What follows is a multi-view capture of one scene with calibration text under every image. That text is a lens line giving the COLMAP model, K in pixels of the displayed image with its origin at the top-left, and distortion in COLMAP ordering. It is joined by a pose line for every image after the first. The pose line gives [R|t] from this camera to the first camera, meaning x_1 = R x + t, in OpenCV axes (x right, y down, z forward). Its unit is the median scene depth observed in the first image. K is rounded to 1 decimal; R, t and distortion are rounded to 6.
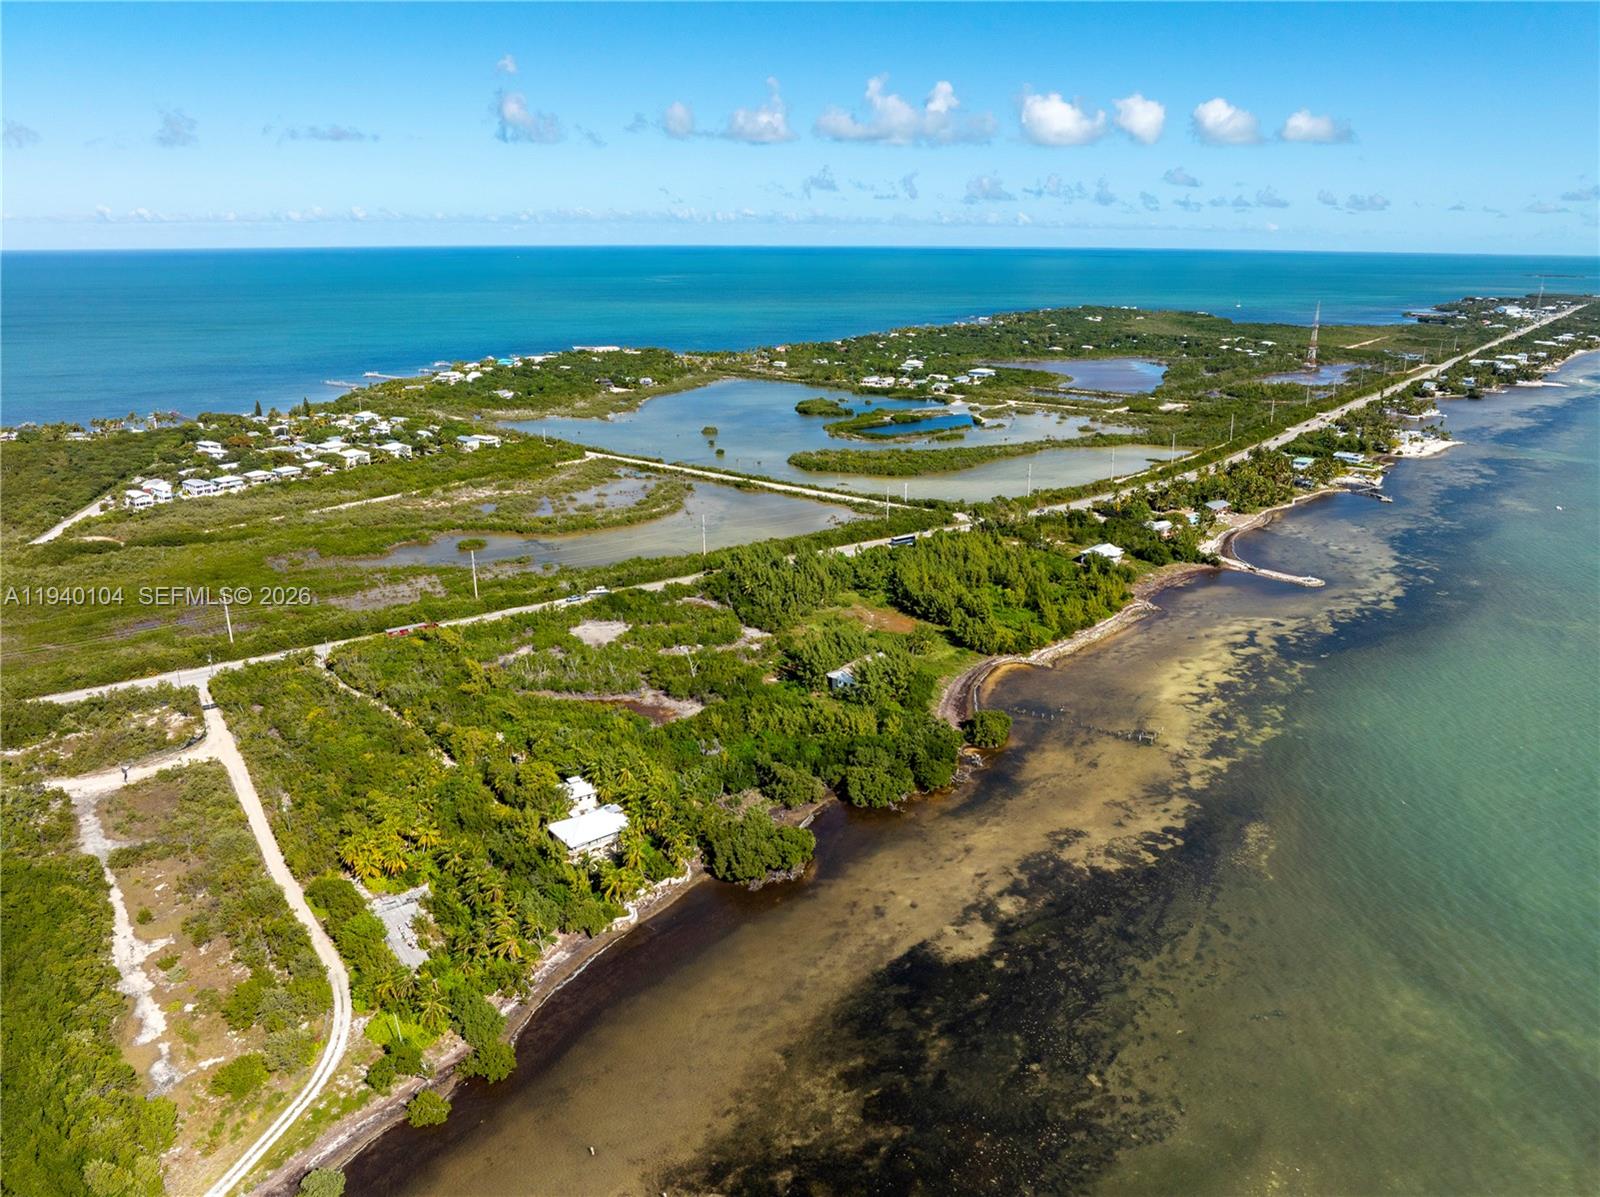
lens RADIAL K [[1135.0, 0, 803.1], [0, 1135.0, 573.3], [0, 0, 1]] dist [-0.049582, 0.019168]
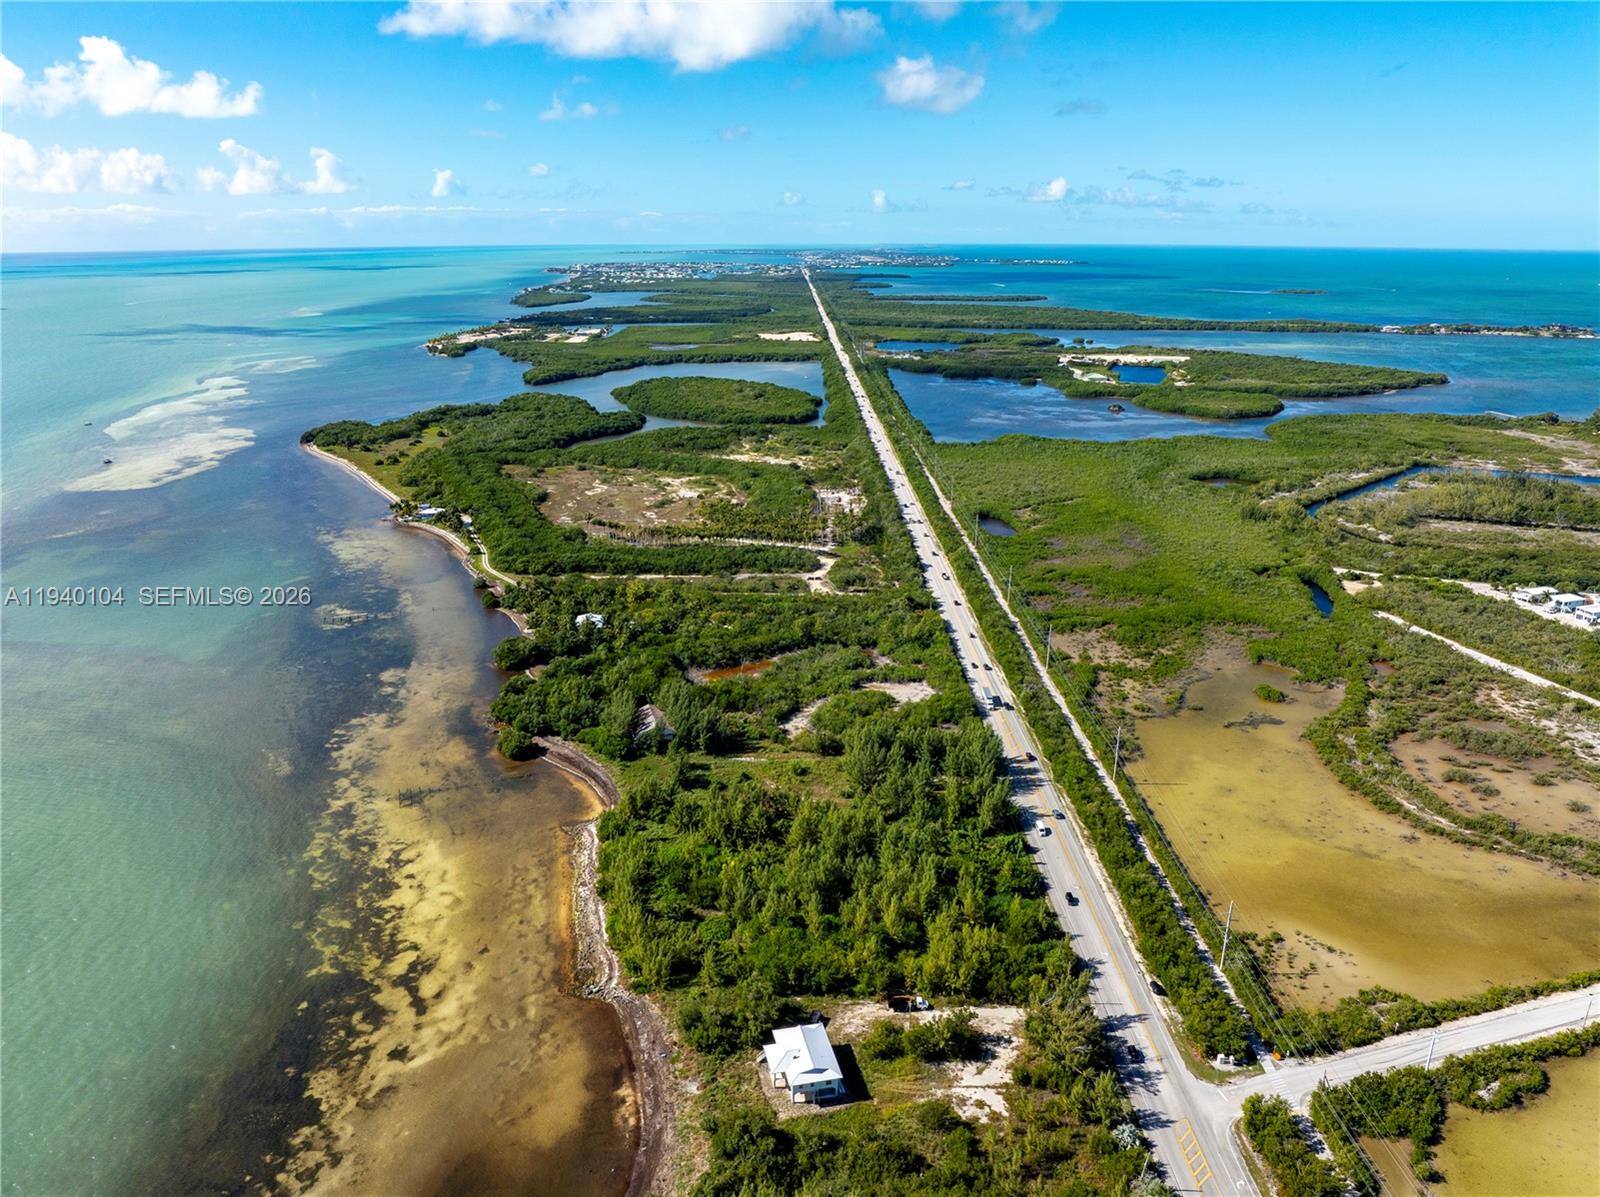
lens RADIAL K [[1135.0, 0, 797.5], [0, 1135.0, 643.2], [0, 0, 1]] dist [-0.049582, 0.019168]
pose [[-0.575186, 0.275088, -0.770381, 0.782831], [-0.232575, 0.847901, 0.476416, -0.531808], [0.784264, 0.453199, -0.423723, 1.477255]]
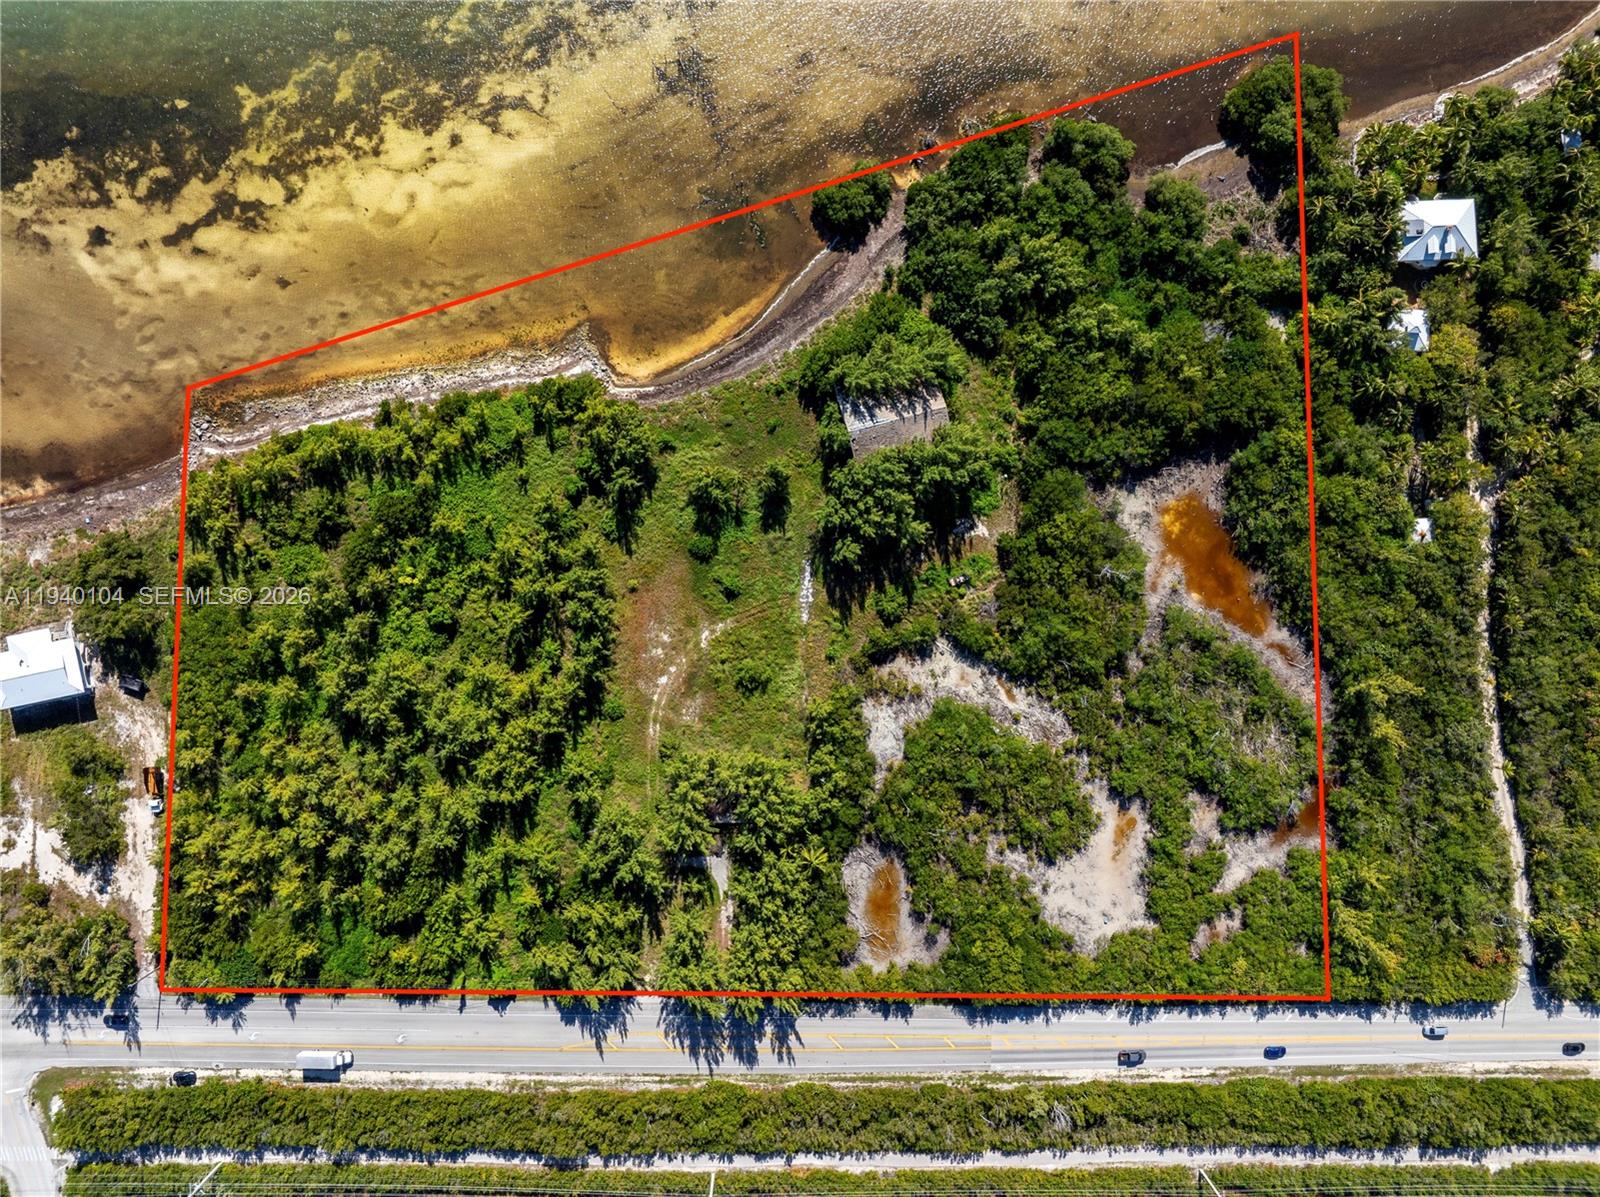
lens RADIAL K [[1135.0, 0, 787.3], [0, 1135.0, 592.1], [0, 0, 1]] dist [-0.049582, 0.019168]
pose [[-0.808893, -0.587722, -0.016543, 0.052760], [0.149612, -0.232961, 0.960909, -0.537332], [-0.568601, 0.774798, 0.276371, 0.879858]]
